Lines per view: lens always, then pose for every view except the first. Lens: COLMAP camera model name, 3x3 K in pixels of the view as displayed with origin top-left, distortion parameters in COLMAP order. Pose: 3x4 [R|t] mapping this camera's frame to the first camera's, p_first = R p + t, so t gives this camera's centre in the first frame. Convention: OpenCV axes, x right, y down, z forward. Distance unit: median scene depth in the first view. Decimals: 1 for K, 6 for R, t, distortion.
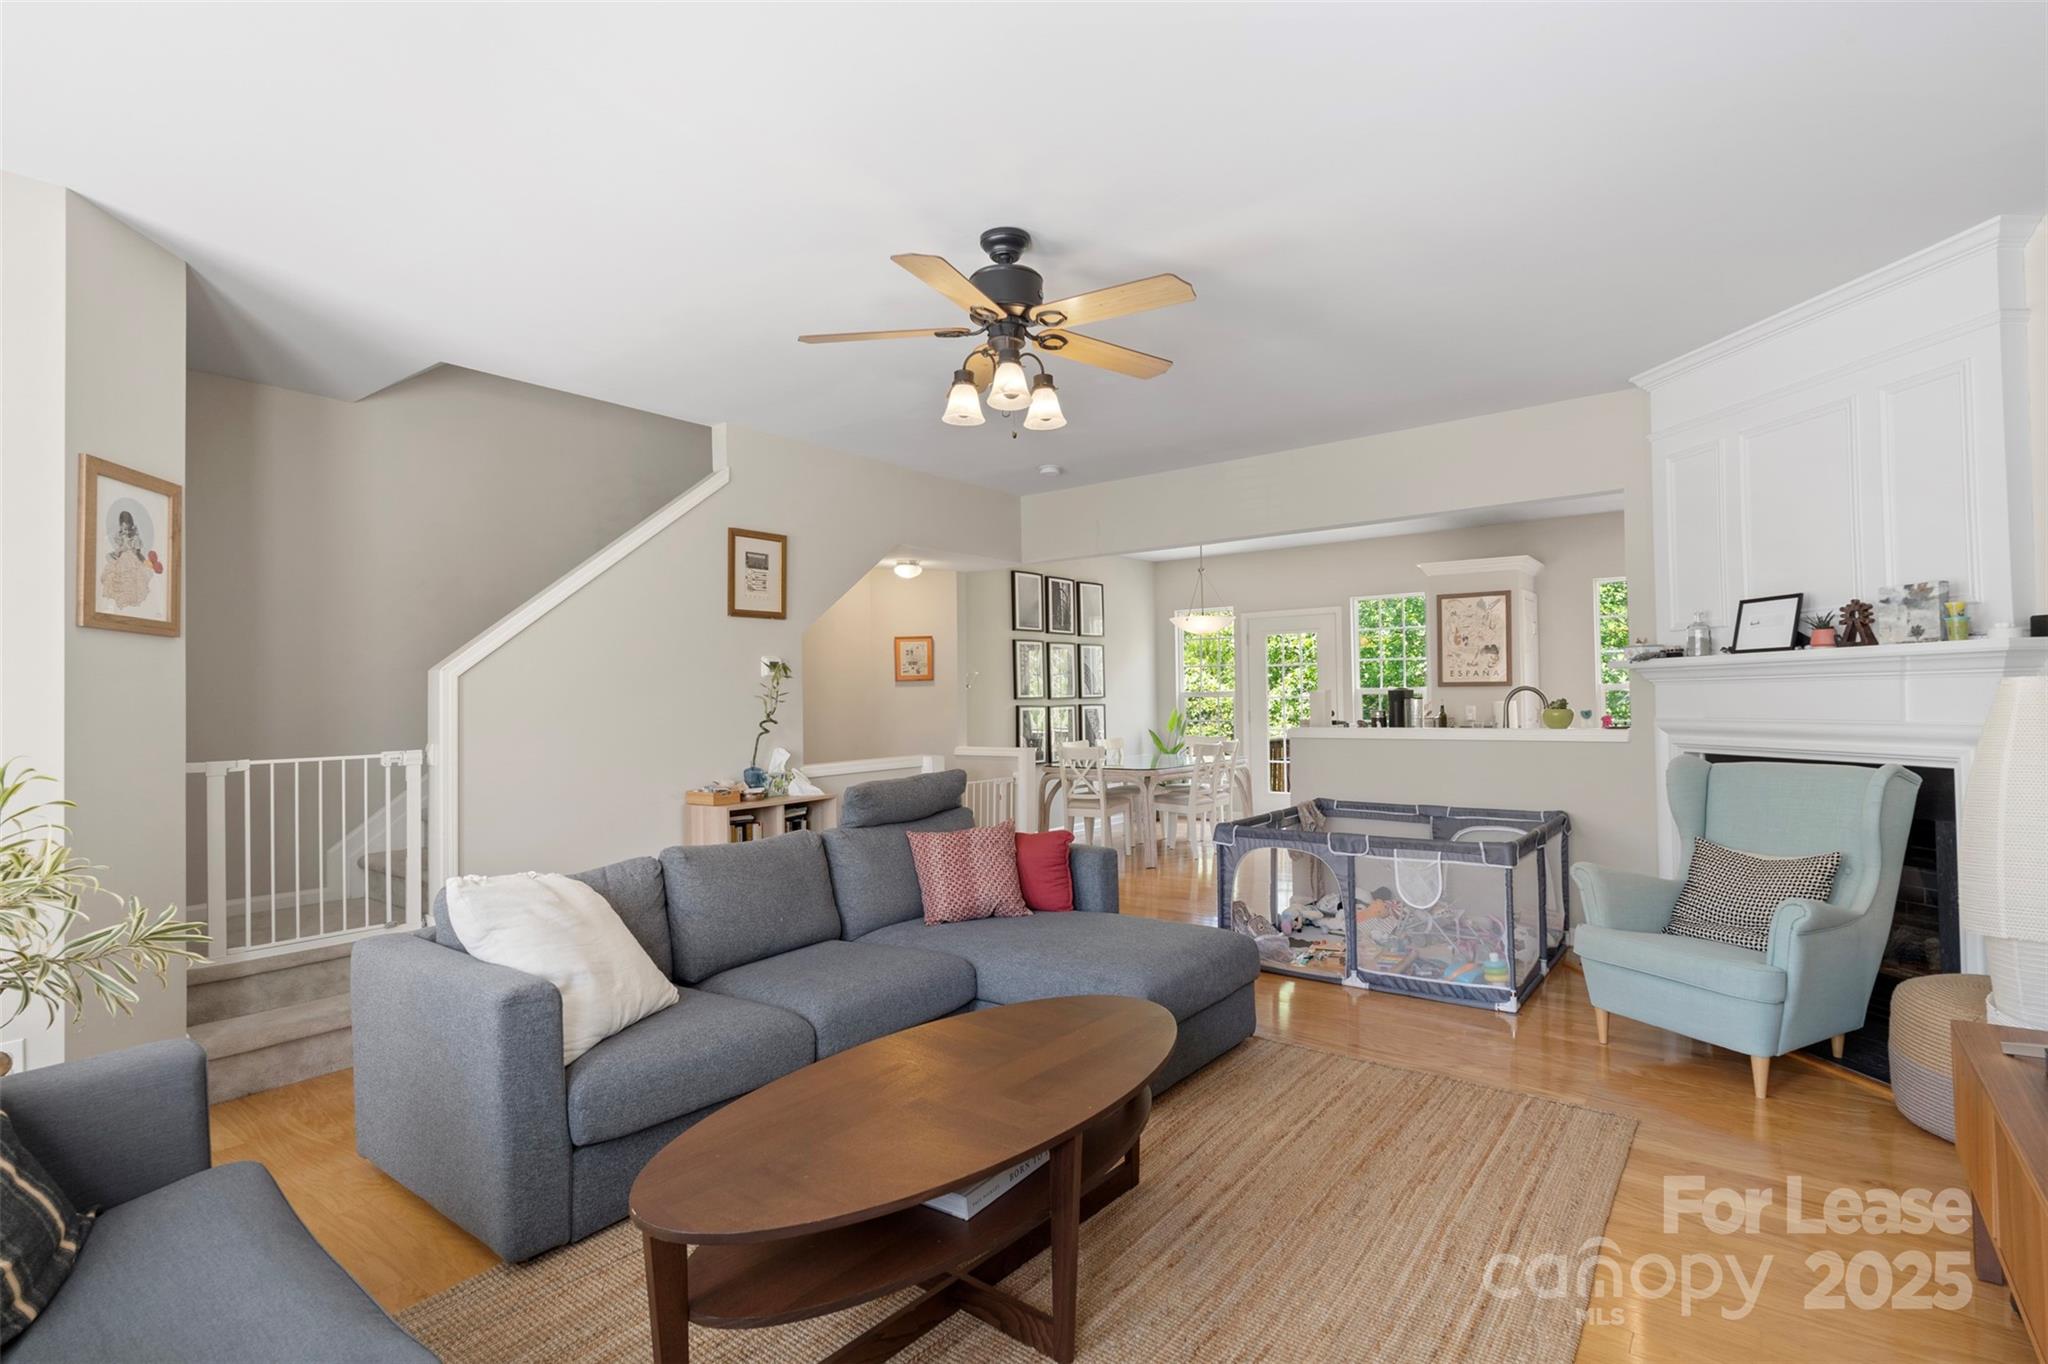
lens RADIAL K [[956.7, 0, 1033.6], [0, 956.7, 688.3], [0, 0, 1]] dist [-0.018344, -0.000644]
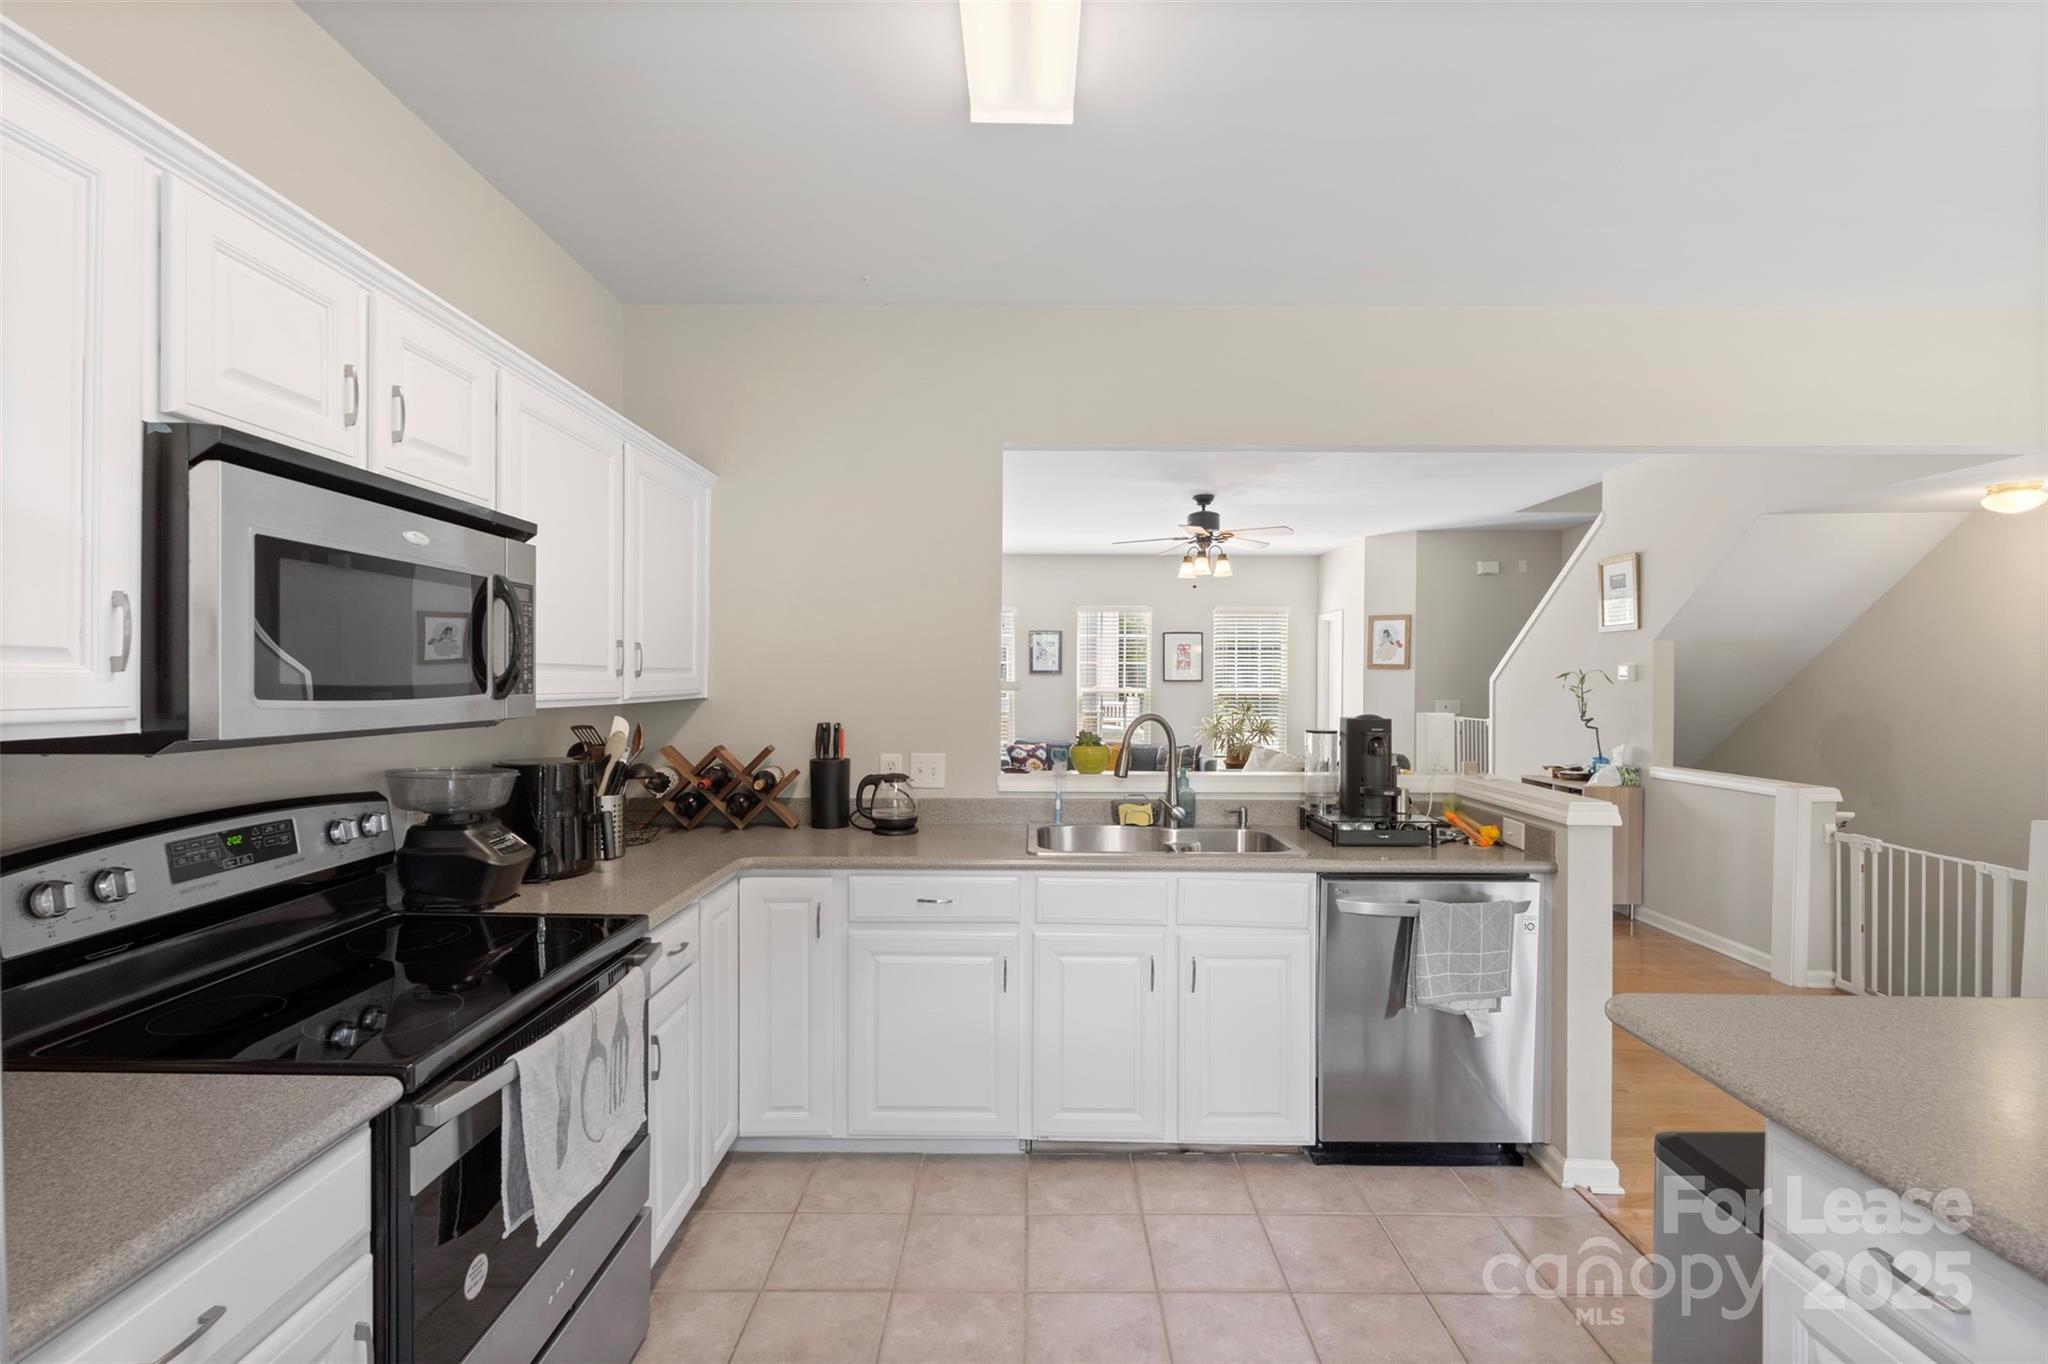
lens RADIAL K [[922.4, 0, 1020.0], [0, 922.4, 683.7], [0, 0, 1]] dist [-0.002085, 0.000287]
pose [[-0.801281, 0.017841, -0.598022, 1.297701], [0.016141, 0.999836, 0.008201, -0.040547], [0.598070, -0.003082, -0.801438, 1.959204]]
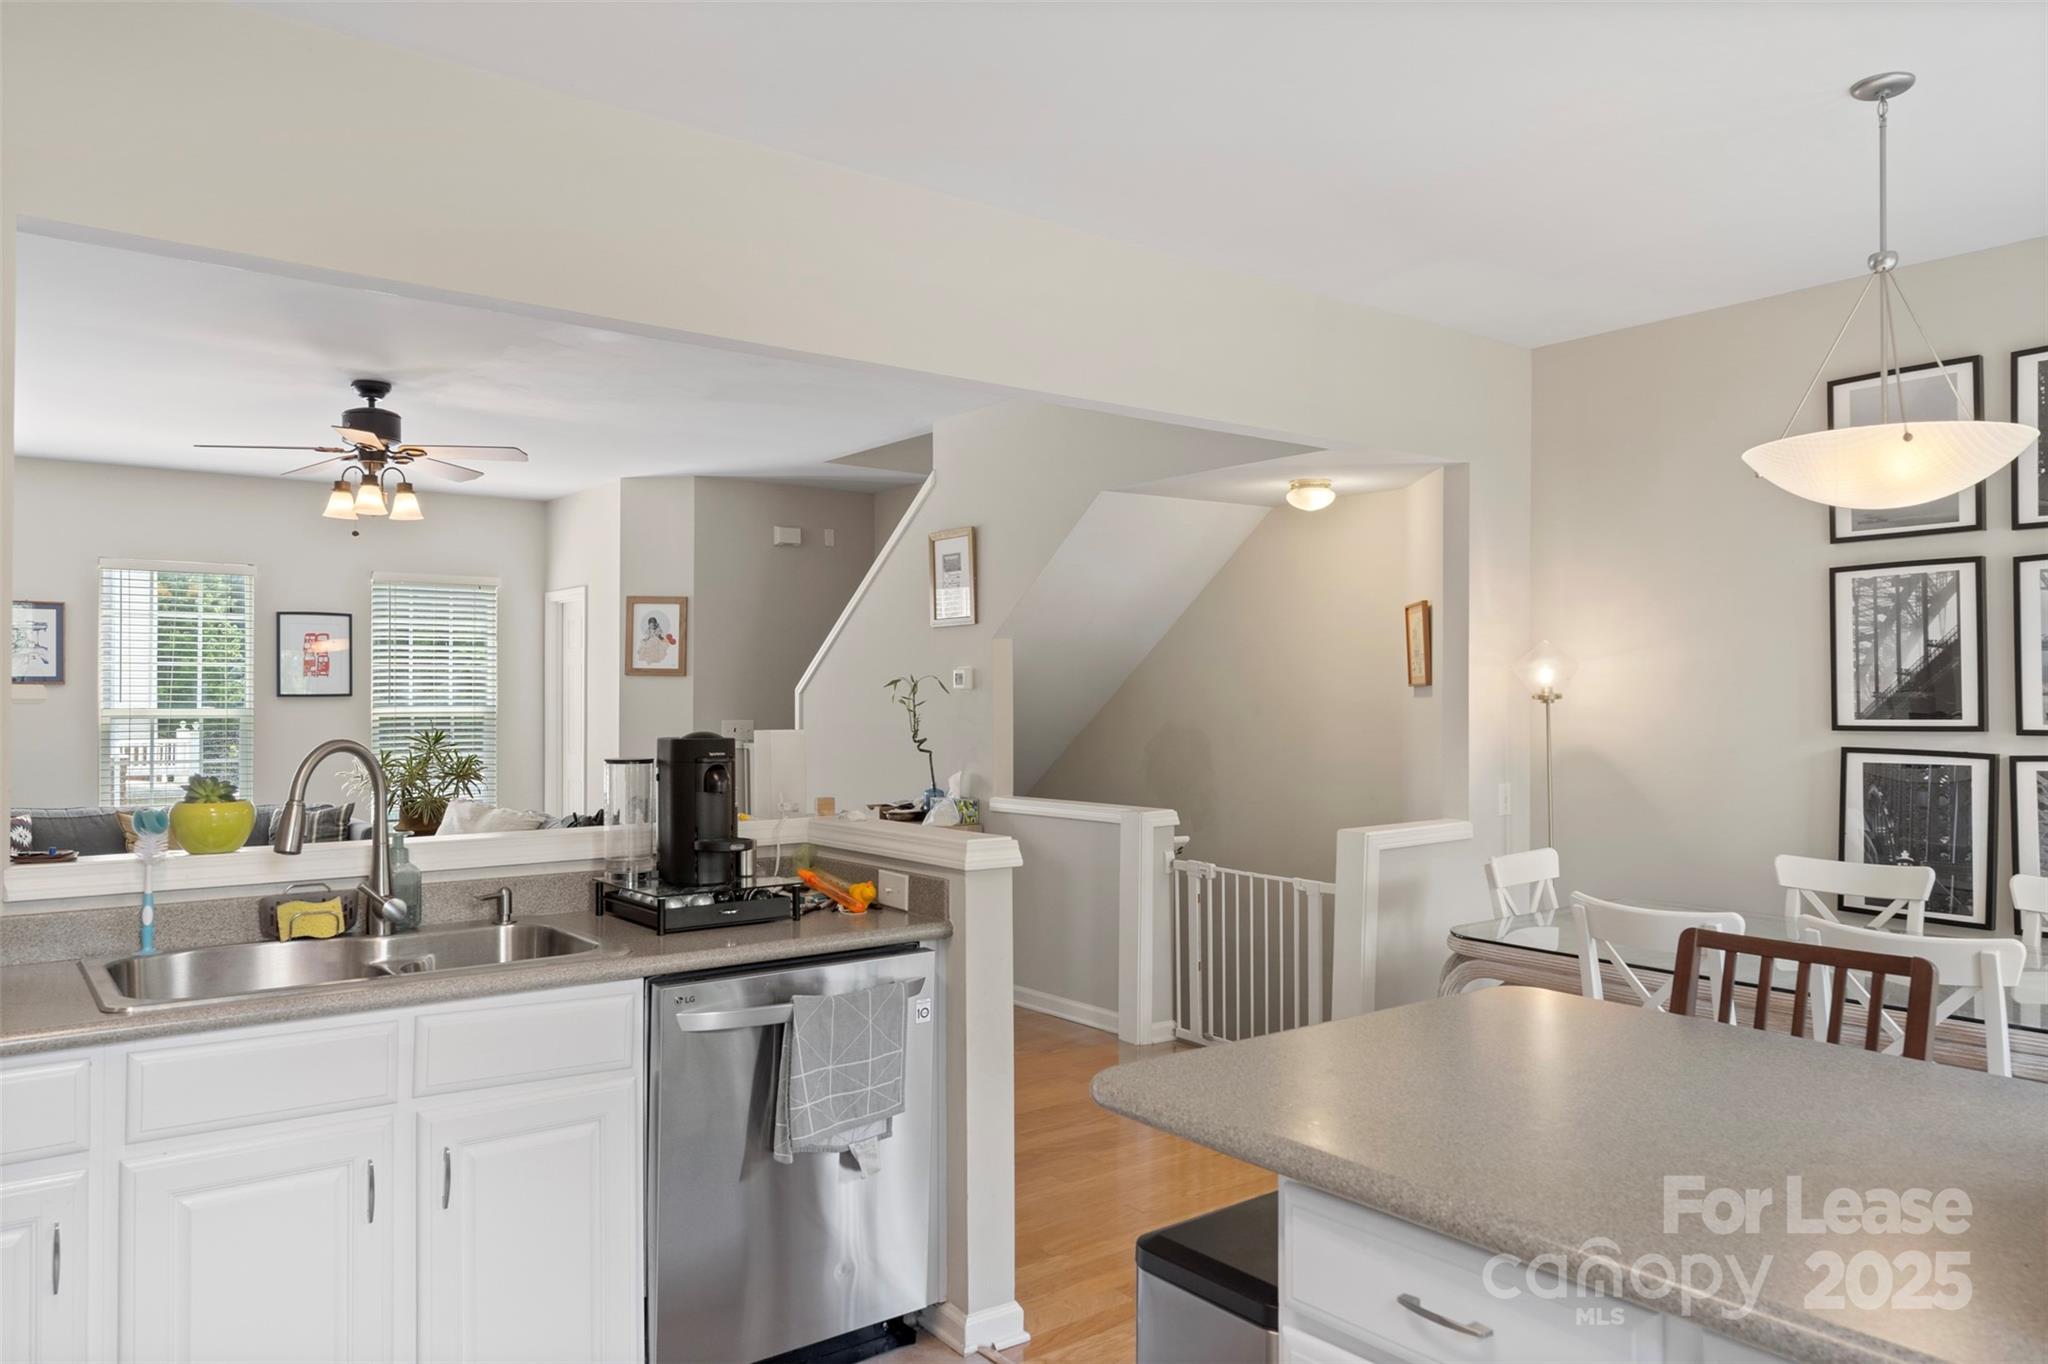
lens RADIAL K [[1405.4, 0, 1038.9], [0, 1405.4, 684.4], [0, 0, 1]] dist [-0.004554, 0.003403]
pose [[-0.253662, 0.008858, -0.967252, 1.314623], [0.015857, 0.999862, 0.004998, -0.031212], [0.967163, -0.014070, -0.253767, 1.896325]]
